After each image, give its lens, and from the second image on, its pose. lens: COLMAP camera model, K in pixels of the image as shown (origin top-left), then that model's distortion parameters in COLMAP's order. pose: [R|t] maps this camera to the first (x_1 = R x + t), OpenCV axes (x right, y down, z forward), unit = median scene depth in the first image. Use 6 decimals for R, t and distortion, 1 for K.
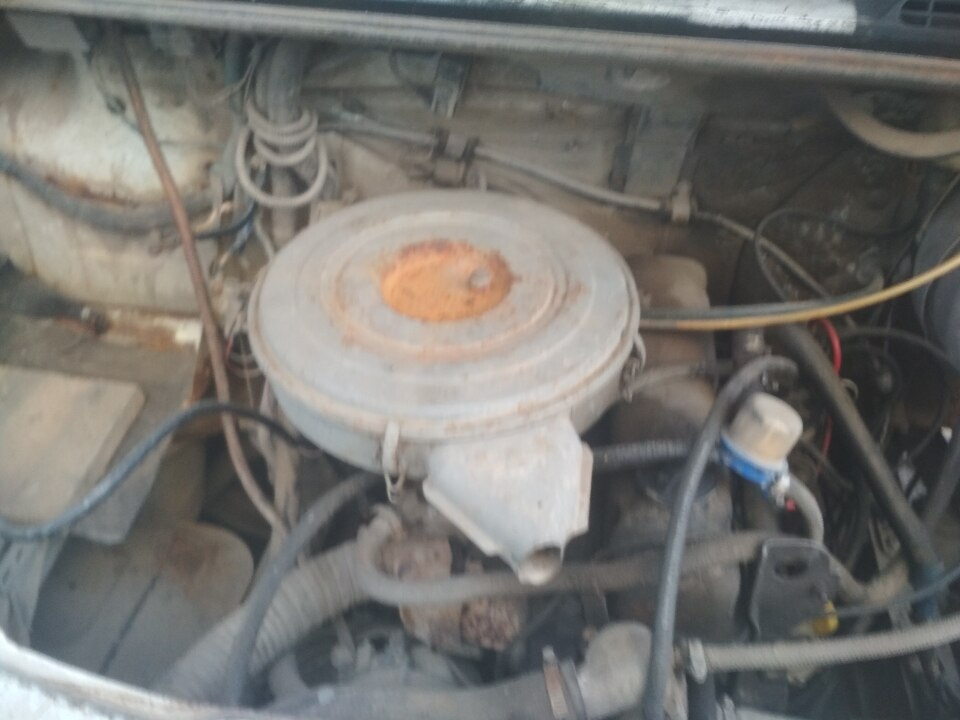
lens RADIAL K [[856.3, 0, 487.1], [0, 856.3, 363.7], [0, 0, 1]] dist [0.093172, -0.194342]
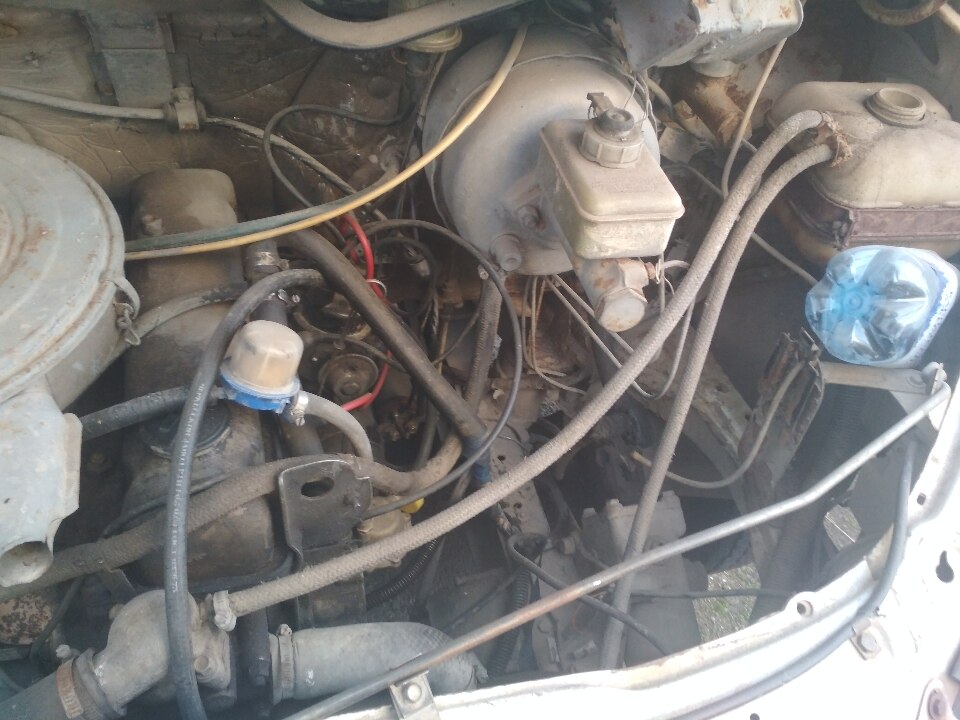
lens RADIAL K [[856.3, 0, 474.2], [0, 856.3, 355.8], [0, 0, 1]] dist [0.093172, -0.194342]
pose [[0.923791, -0.204645, 0.323621, 0.188320], [0.162187, 0.974759, 0.153427, -0.027822], [-0.346851, -0.089247, 0.933665, 0.022286]]
